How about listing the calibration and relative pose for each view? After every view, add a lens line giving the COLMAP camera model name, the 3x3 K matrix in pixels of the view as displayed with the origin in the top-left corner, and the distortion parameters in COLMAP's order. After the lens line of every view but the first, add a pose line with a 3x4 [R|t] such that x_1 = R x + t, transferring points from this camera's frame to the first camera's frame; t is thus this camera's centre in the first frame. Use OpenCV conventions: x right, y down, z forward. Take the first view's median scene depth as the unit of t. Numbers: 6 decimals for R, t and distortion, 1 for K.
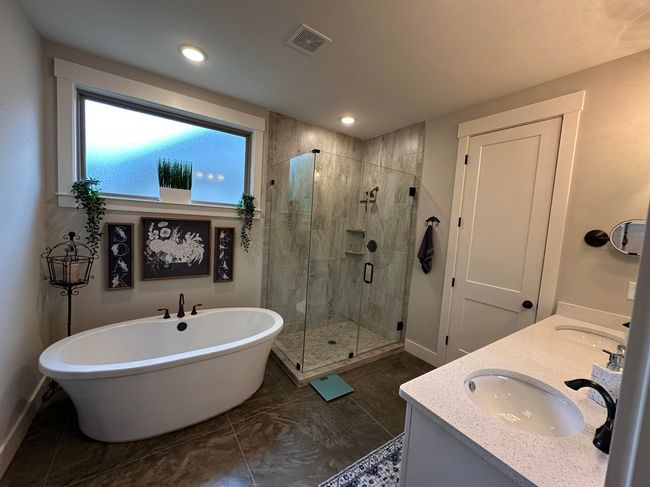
lens RADIAL K [[258.9, 0, 325.3], [0, 258.9, 243.3], [0, 0, 1]] dist [-0.005301, 0.000637]
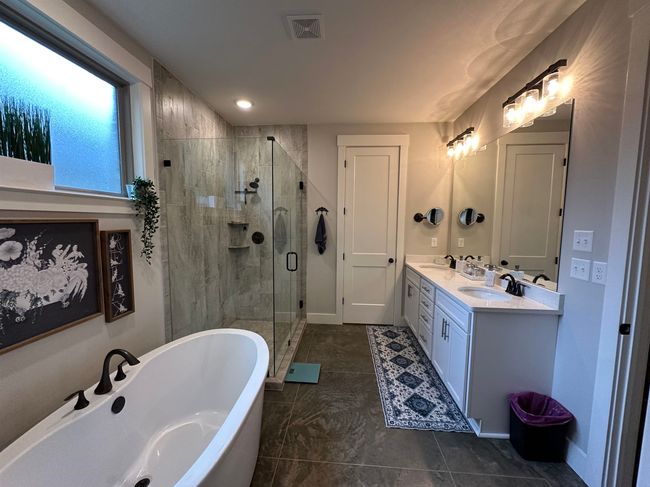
lens RADIAL K [[258.9, 0, 325.6], [0, 258.9, 243.2], [0, 0, 1]] dist [-0.005301, 0.000637]
pose [[0.626250, -0.124023, 0.769694, -0.551084], [0.092576, 0.992110, 0.084539, -0.036719], [-0.774106, 0.018313, 0.632791, 0.220323]]
